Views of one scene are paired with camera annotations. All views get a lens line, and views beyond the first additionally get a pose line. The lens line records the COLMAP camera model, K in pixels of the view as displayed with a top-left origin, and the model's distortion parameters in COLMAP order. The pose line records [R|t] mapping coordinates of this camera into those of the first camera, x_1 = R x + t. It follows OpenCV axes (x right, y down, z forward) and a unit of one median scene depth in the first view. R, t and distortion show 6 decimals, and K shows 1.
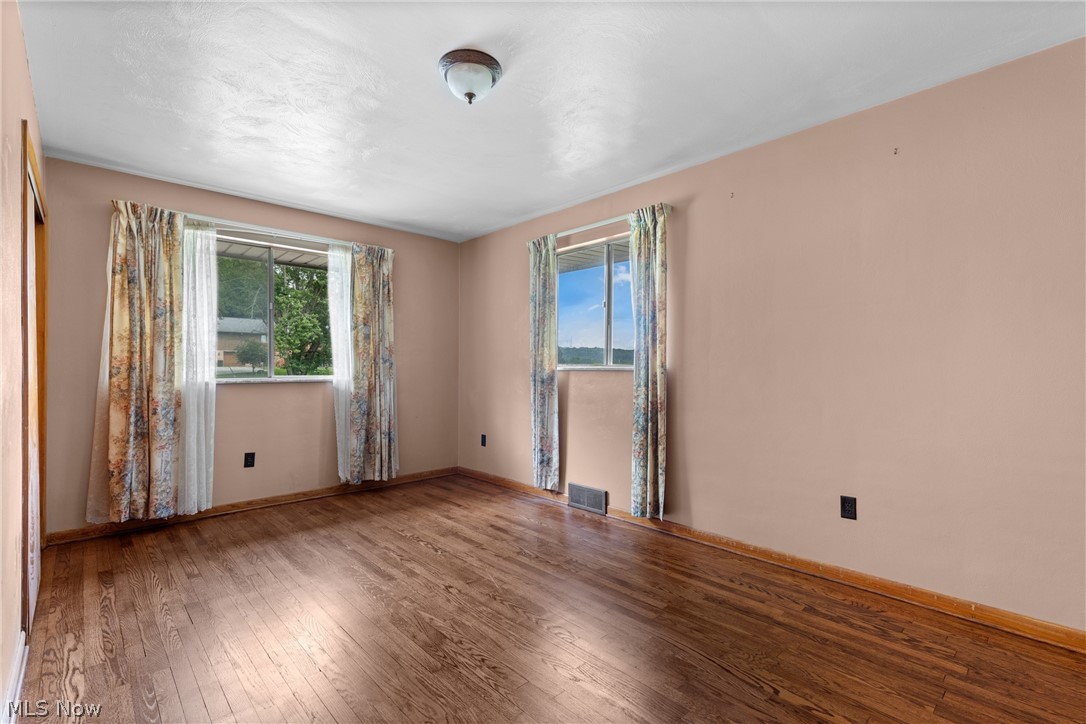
lens RADIAL K [[488.5, 0, 543.5], [0, 488.5, 366.1], [0, 0, 1]] dist [0.006689, 0.000139]
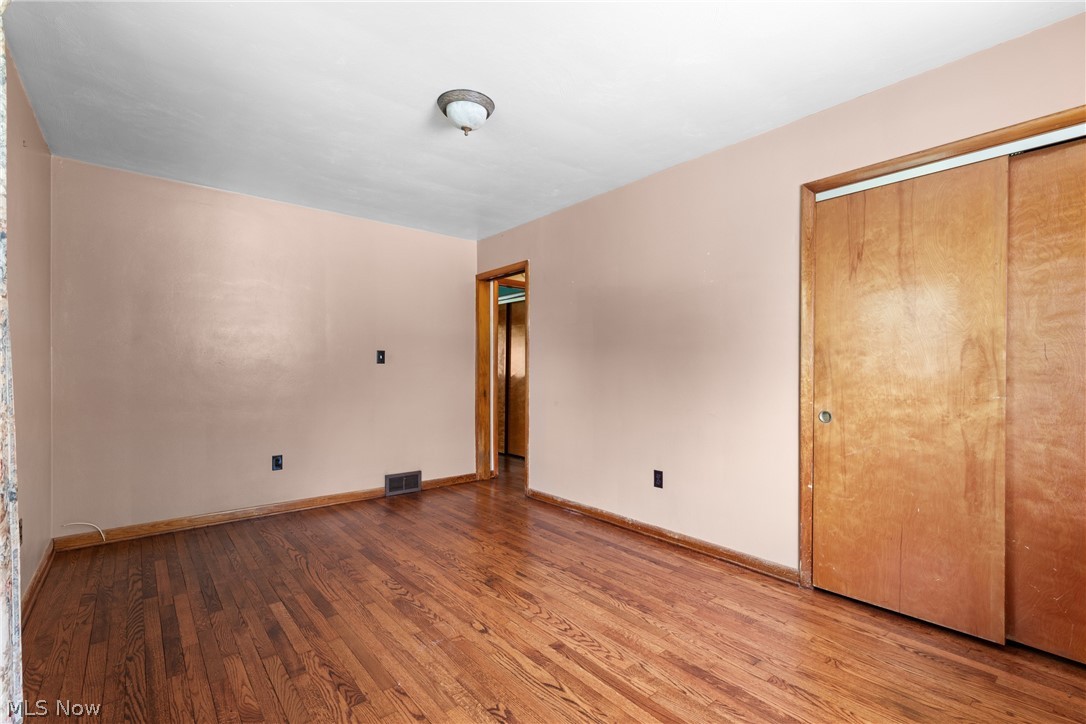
lens RADIAL K [[488.5, 0, 543.5], [0, 488.5, 366.1], [0, 0, 1]] dist [0.006689, 0.000139]
pose [[-0.998126, -0.003169, 0.061115, -0.349231], [-0.004096, 0.999878, -0.015052, 0.007096], [-0.061060, -0.015274, -0.998017, 1.856680]]
